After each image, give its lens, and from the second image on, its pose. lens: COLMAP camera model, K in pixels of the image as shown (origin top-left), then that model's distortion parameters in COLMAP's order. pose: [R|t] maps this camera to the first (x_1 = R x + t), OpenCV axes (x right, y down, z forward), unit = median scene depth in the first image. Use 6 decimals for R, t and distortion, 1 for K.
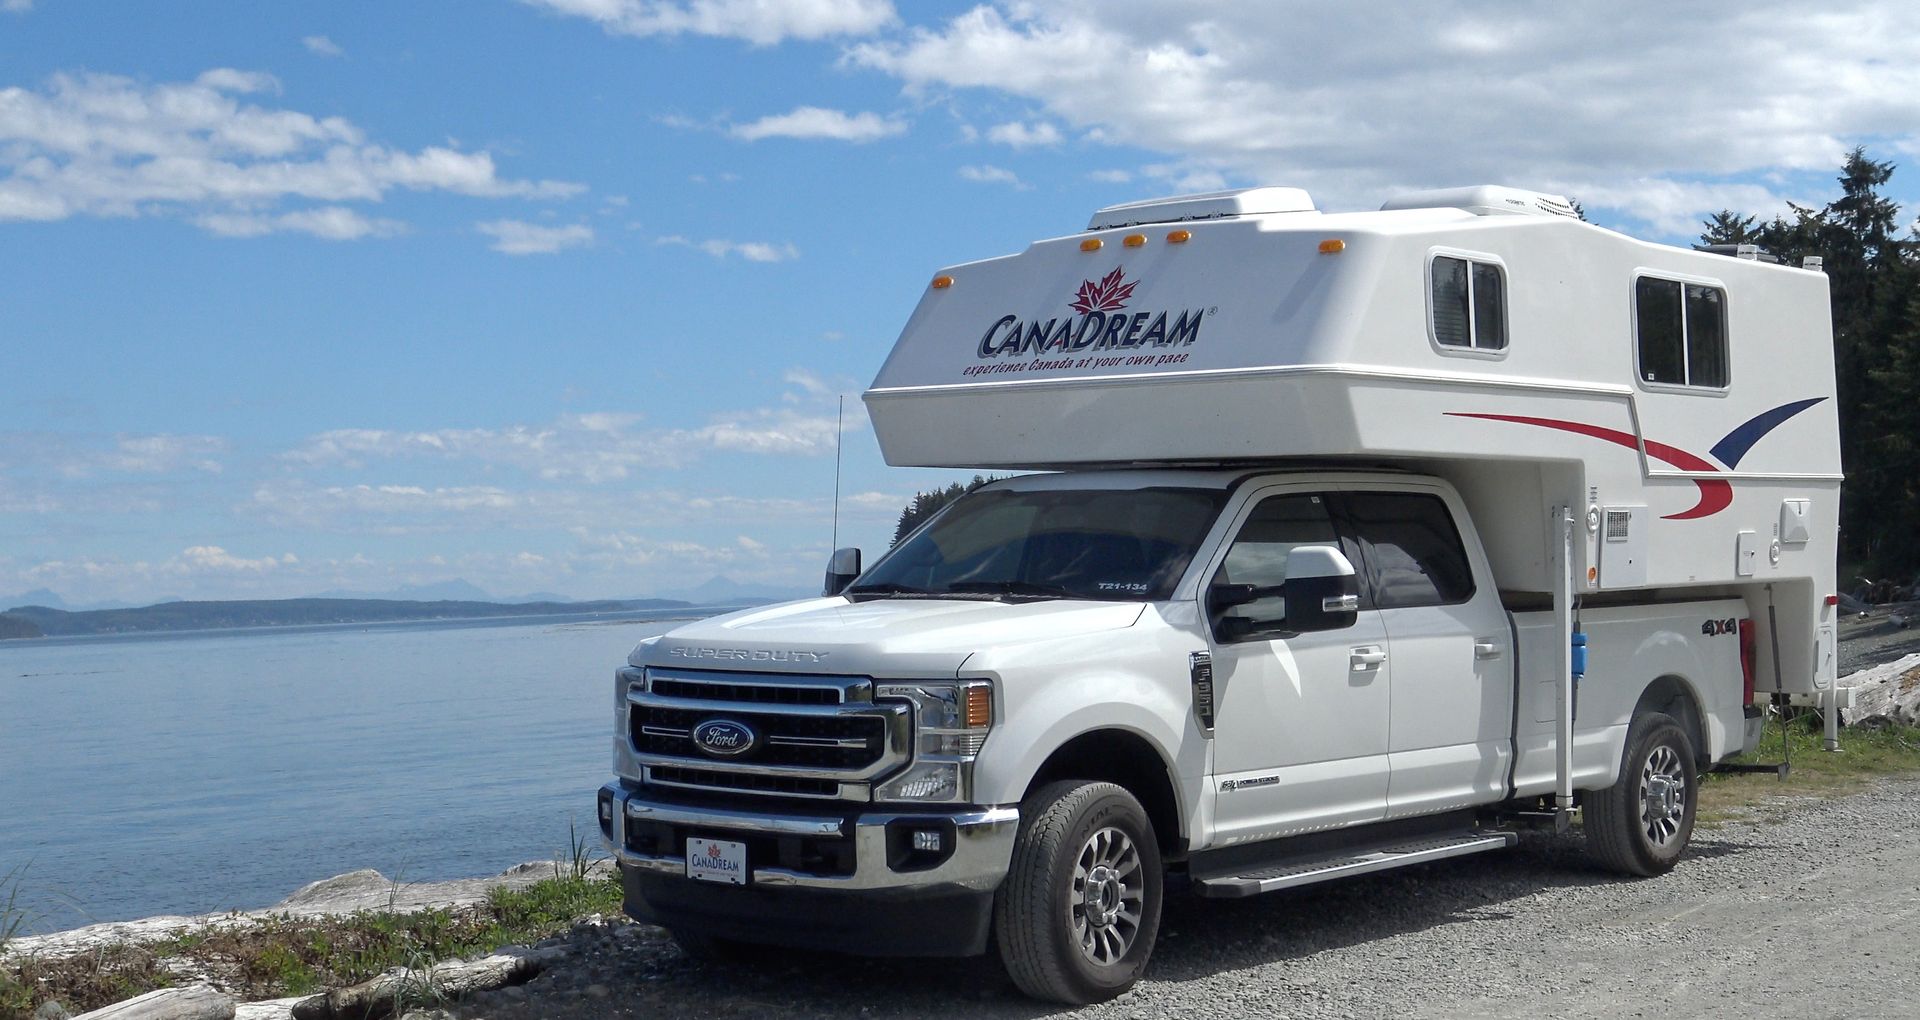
lens RADIAL K [[2572.1, 0, 960.0], [0, 2572.1, 510.0], [0, 0, 1]] dist [0.010428, -0.042058]
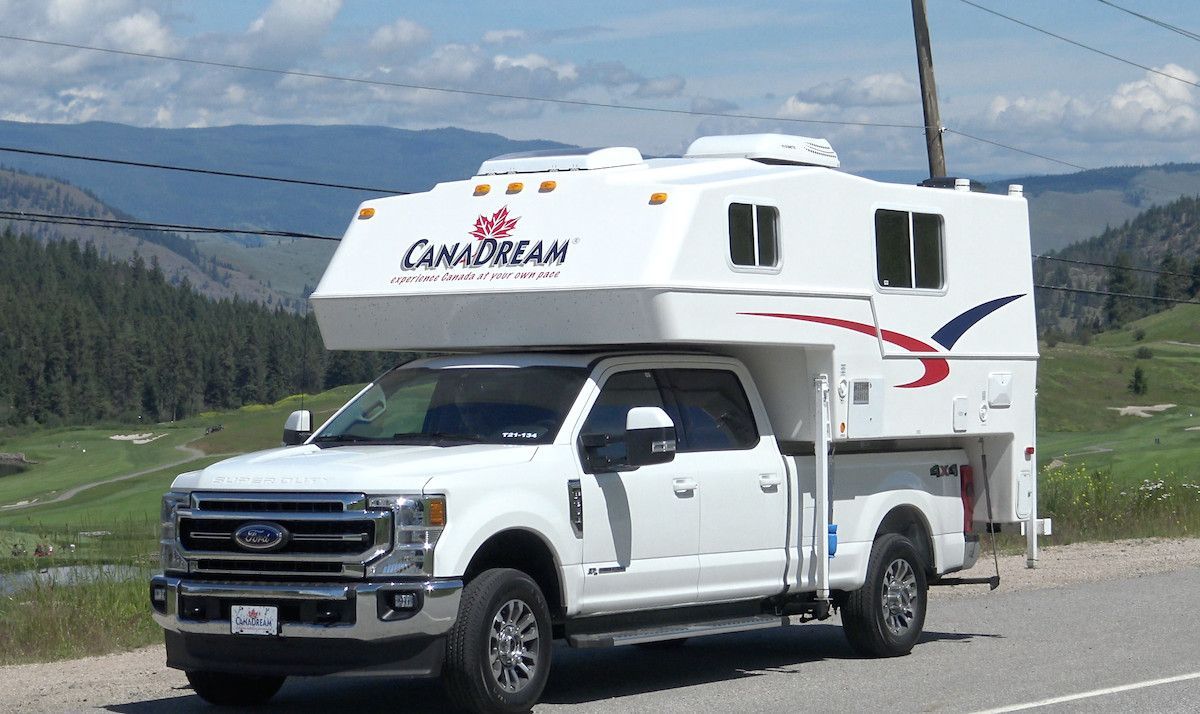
lens RADIAL K [[3308.3, 0, 600.0], [0, 3308.3, 357.0], [0, 0, 1]] dist [0.038542, -0.008164]
pose [[0.988993, -0.001057, 0.147956, -0.153815], [0.002068, 0.999976, -0.006683, -0.001373], [-0.147945, 0.006915, 0.988971, -0.778631]]
